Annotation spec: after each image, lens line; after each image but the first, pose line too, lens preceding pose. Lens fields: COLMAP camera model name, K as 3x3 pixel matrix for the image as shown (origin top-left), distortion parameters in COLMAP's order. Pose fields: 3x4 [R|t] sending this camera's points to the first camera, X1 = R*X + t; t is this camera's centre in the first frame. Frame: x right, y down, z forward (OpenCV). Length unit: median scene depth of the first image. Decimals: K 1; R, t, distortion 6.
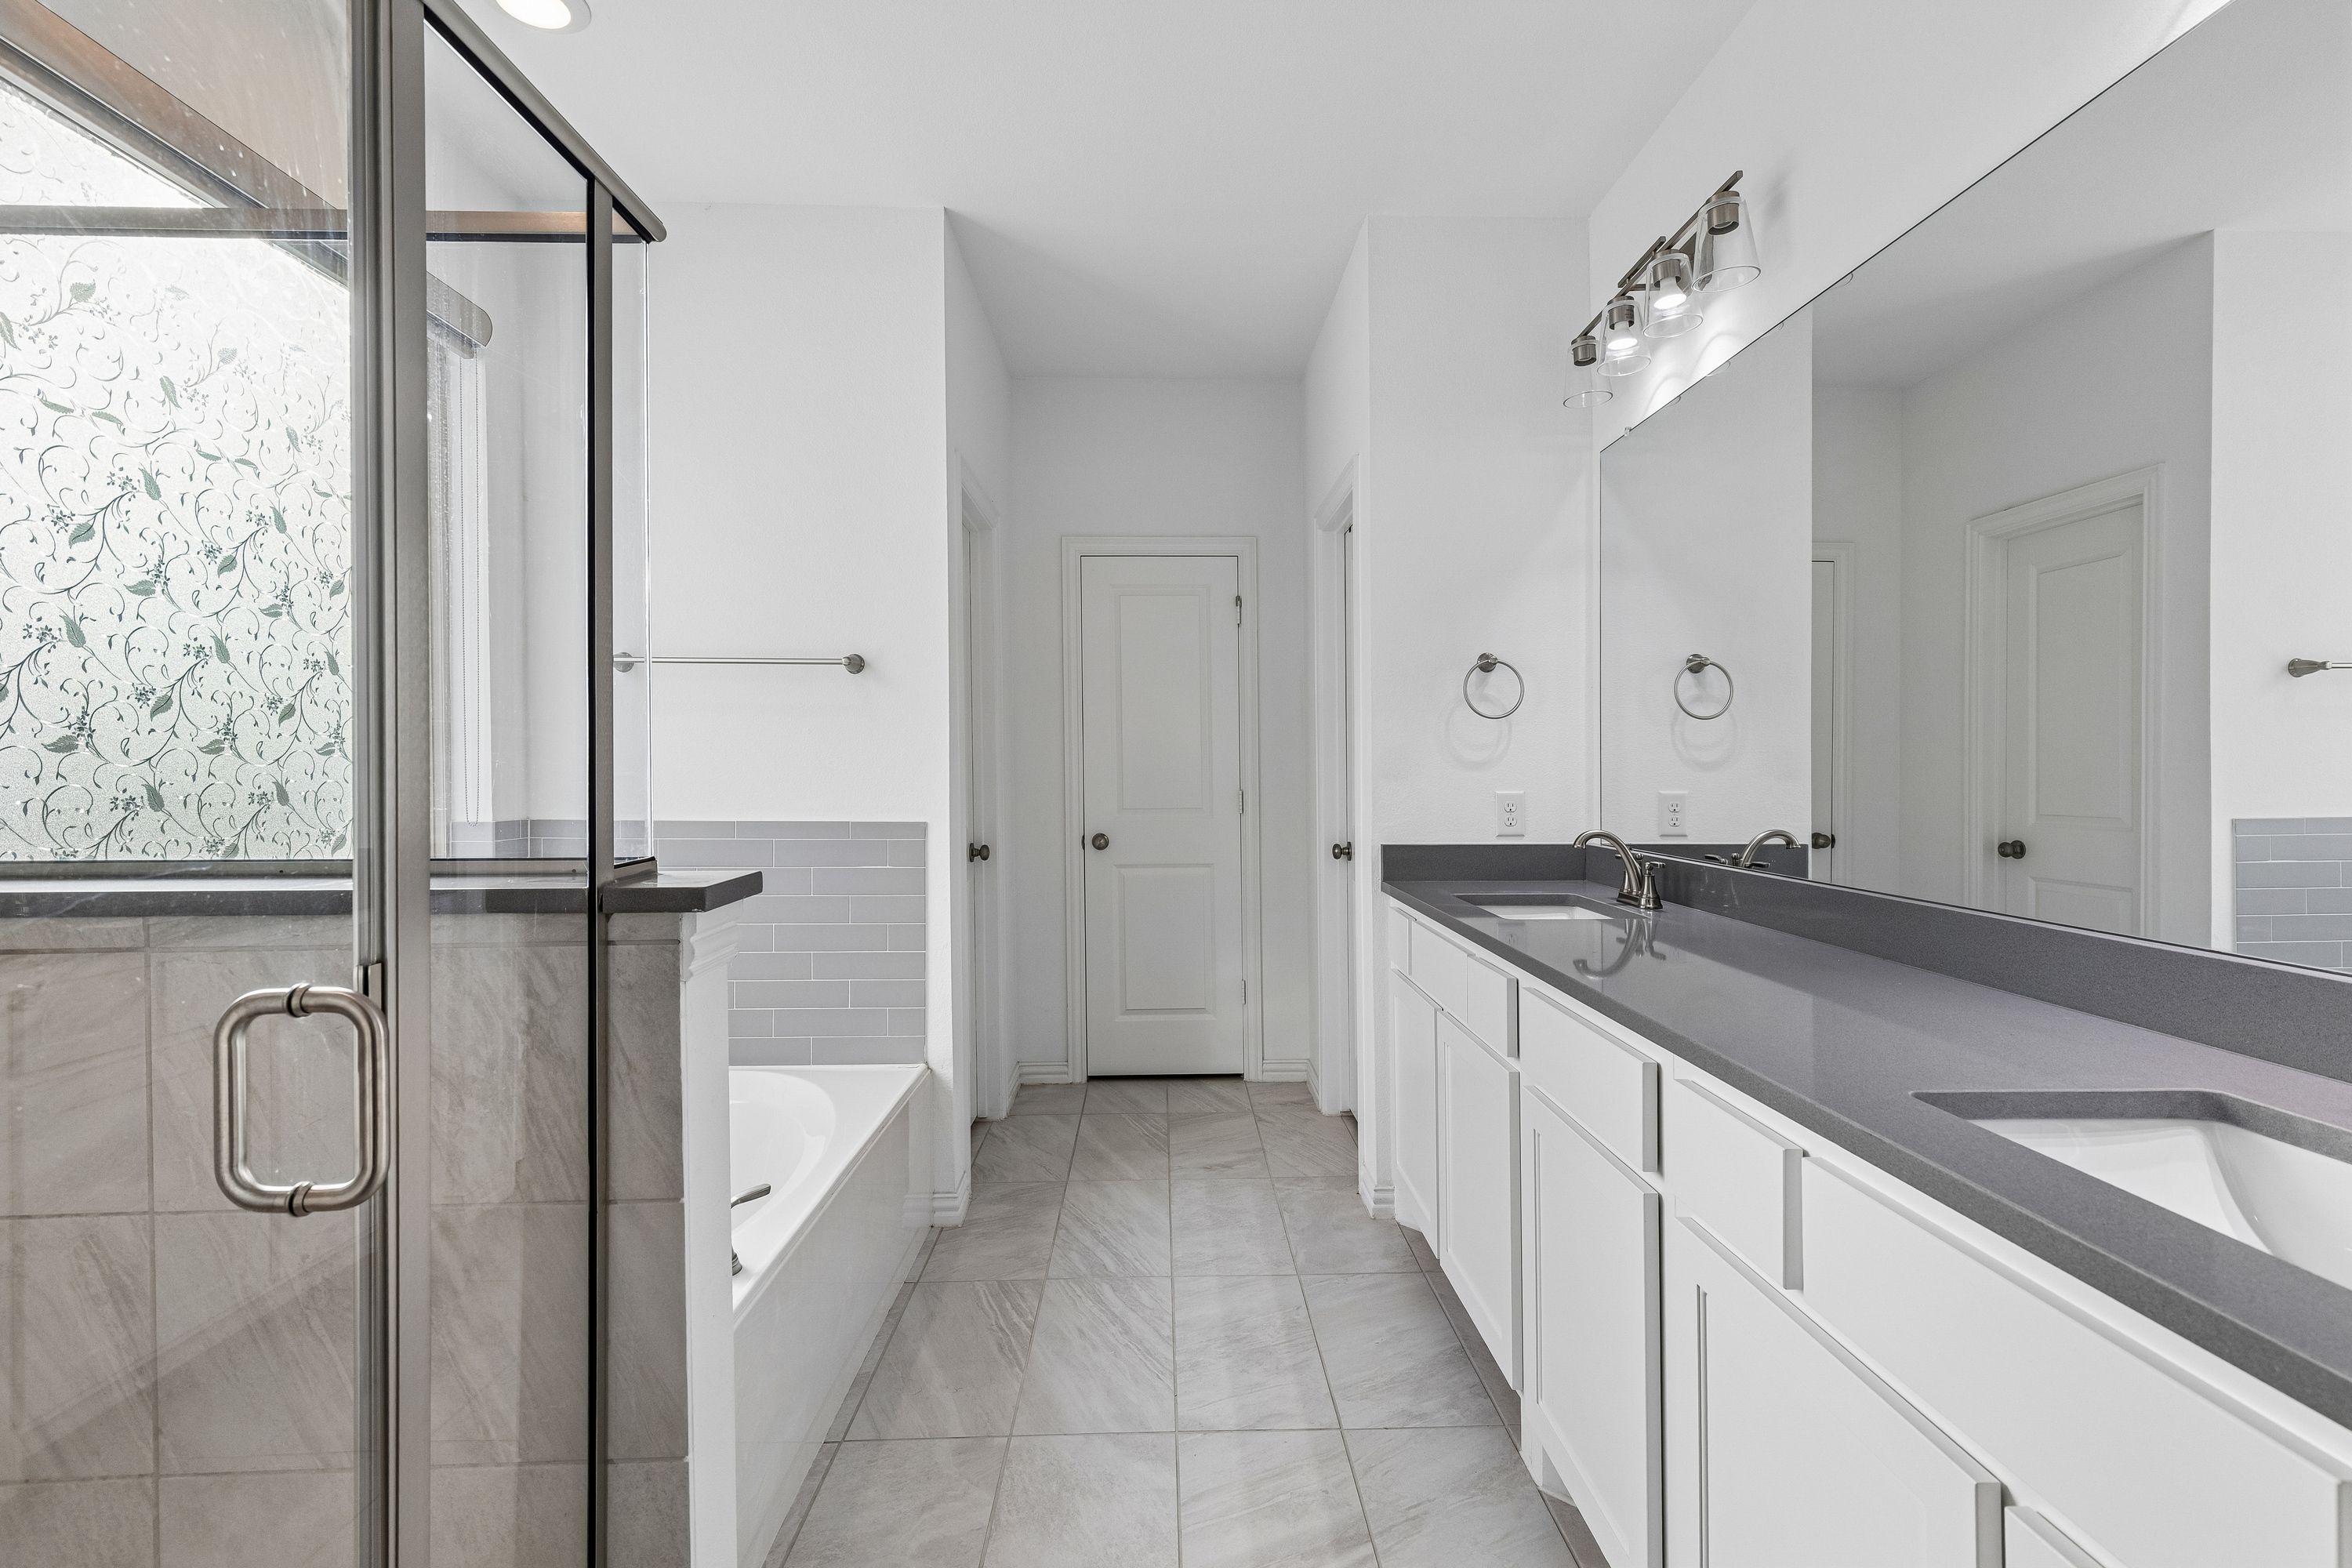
lens RADIAL K [[1061.2, 0, 1183.4], [0, 1061.2, 775.9], [0, 0, 1]] dist [0.013627, -0.001636]
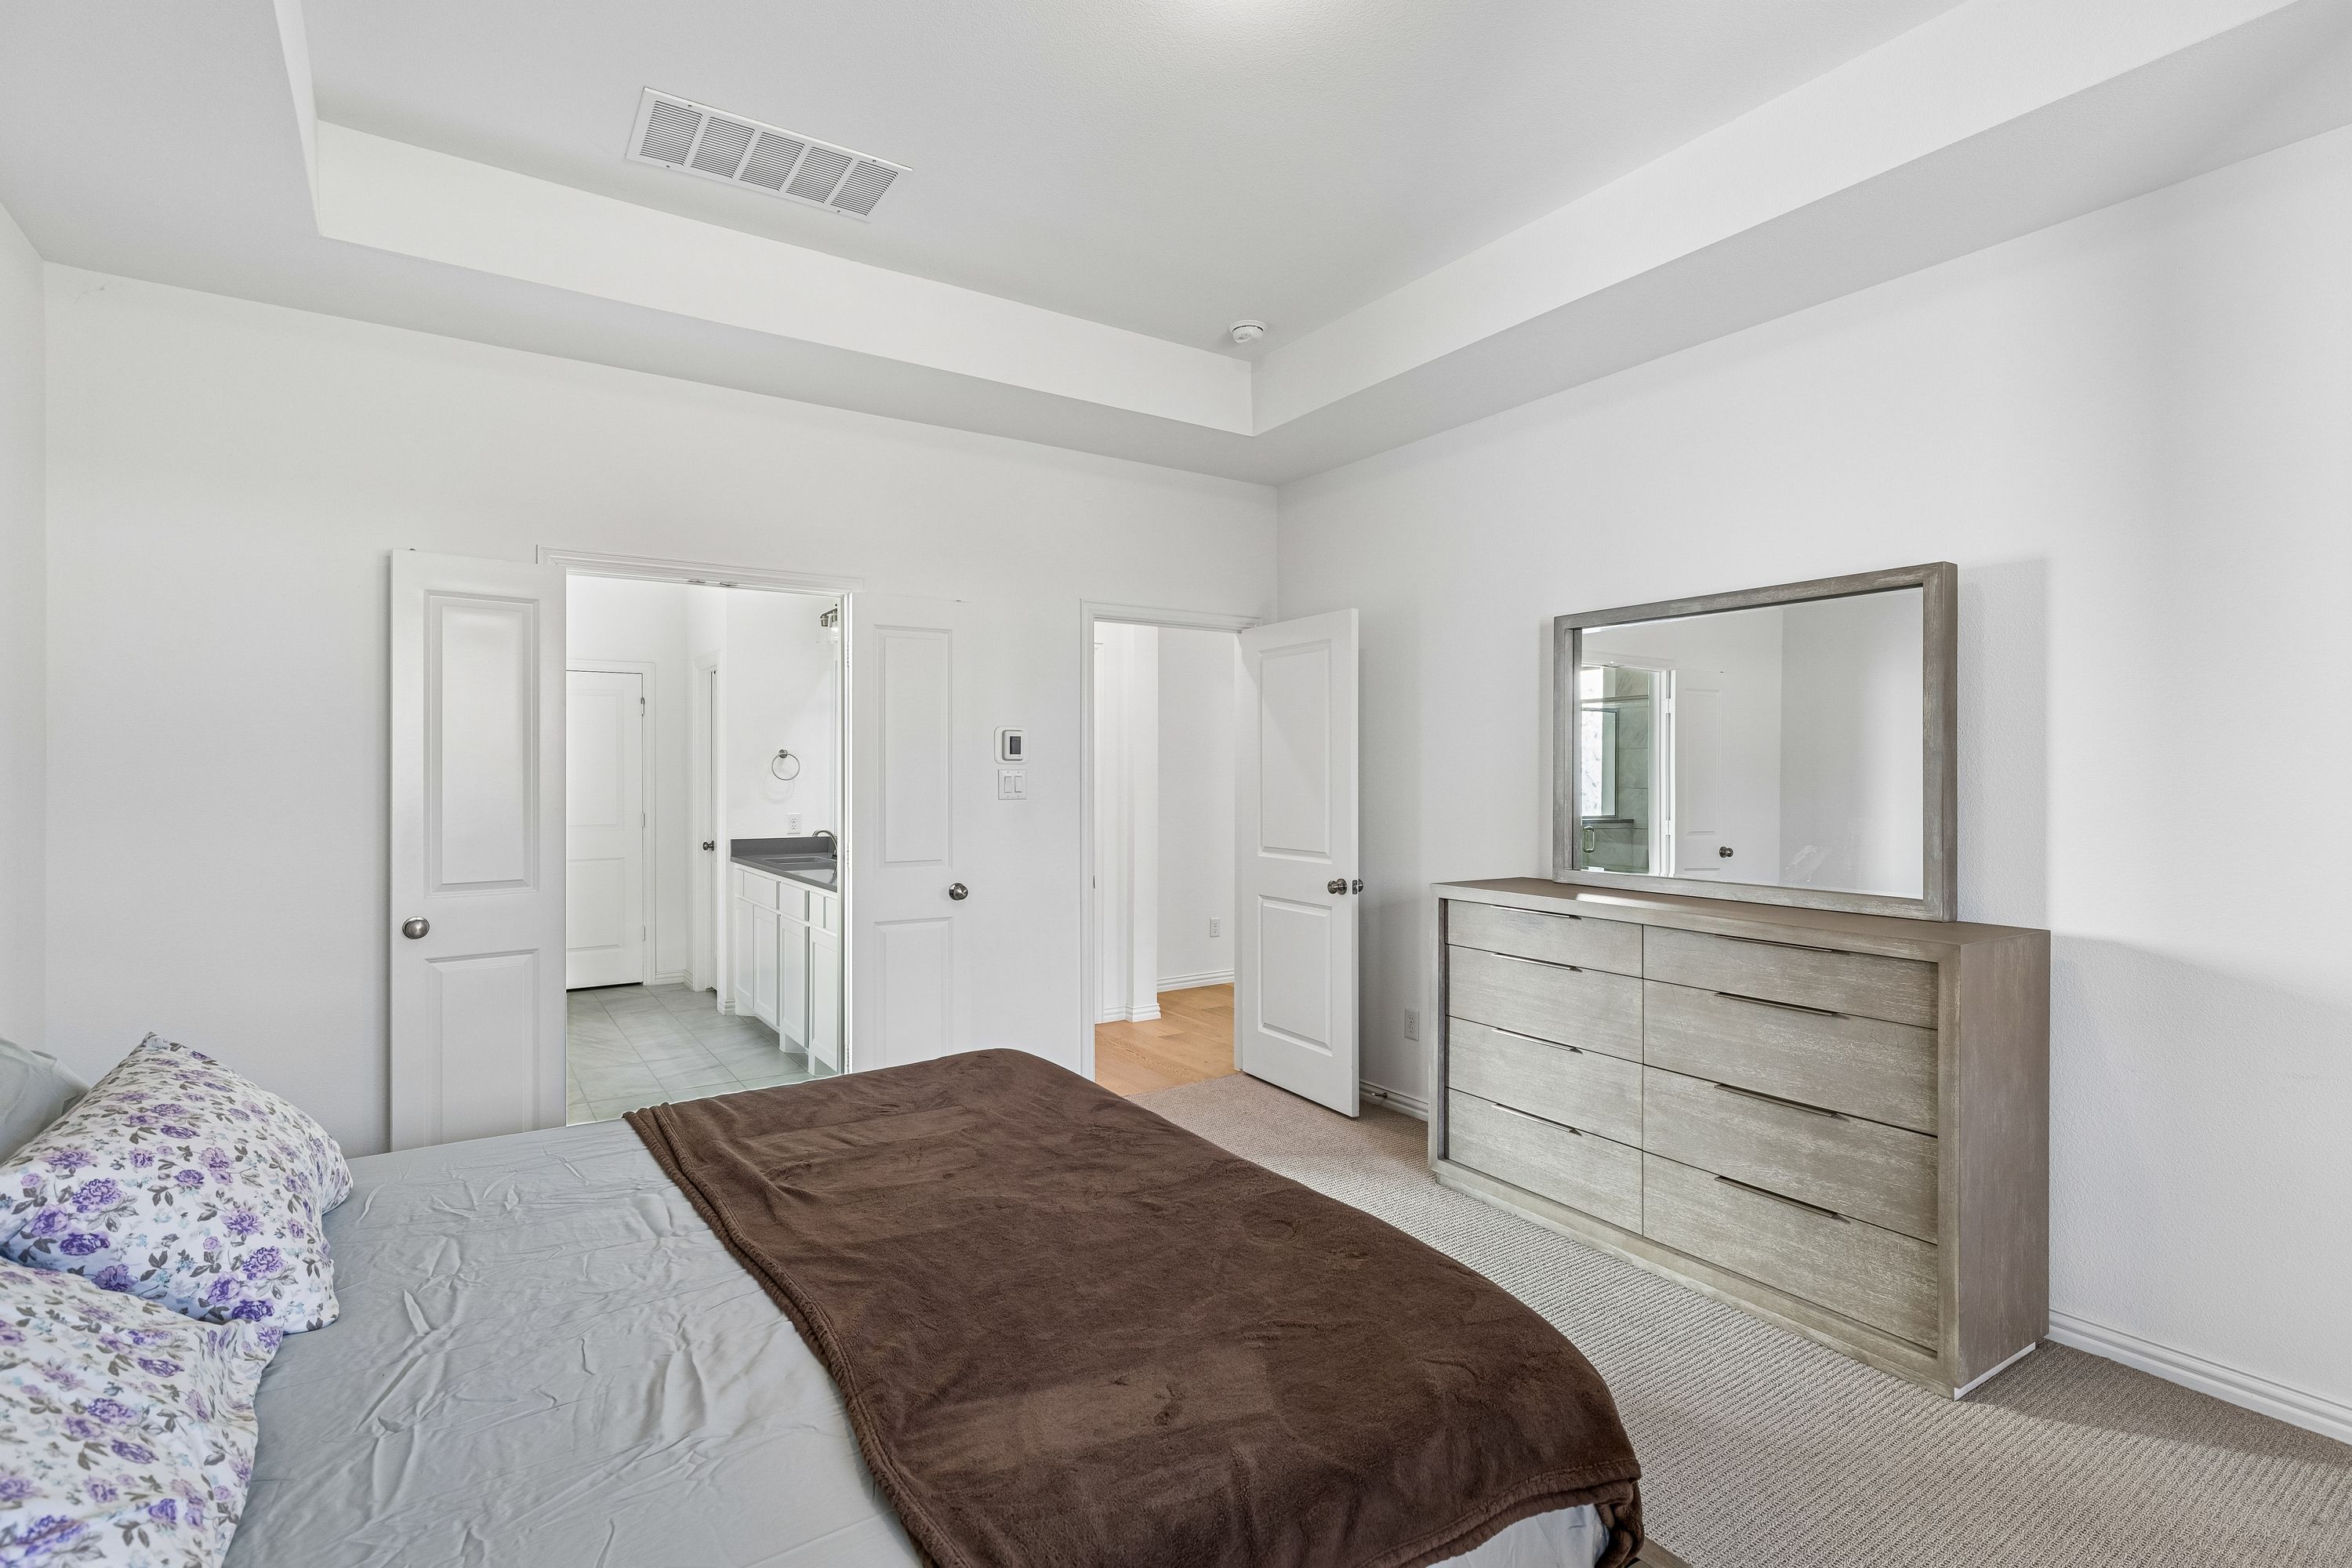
lens RADIAL K [[1108.0, 0, 1185.6], [0, 1108.0, 781.4], [0, 0, 1]] dist [0.005924, -0.002296]
pose [[0.843965, 0.006761, 0.536356, -0.188473], [-0.005169, 0.999977, -0.004472, -0.036165], [-0.536374, 0.001001, 0.843980, -1.086208]]
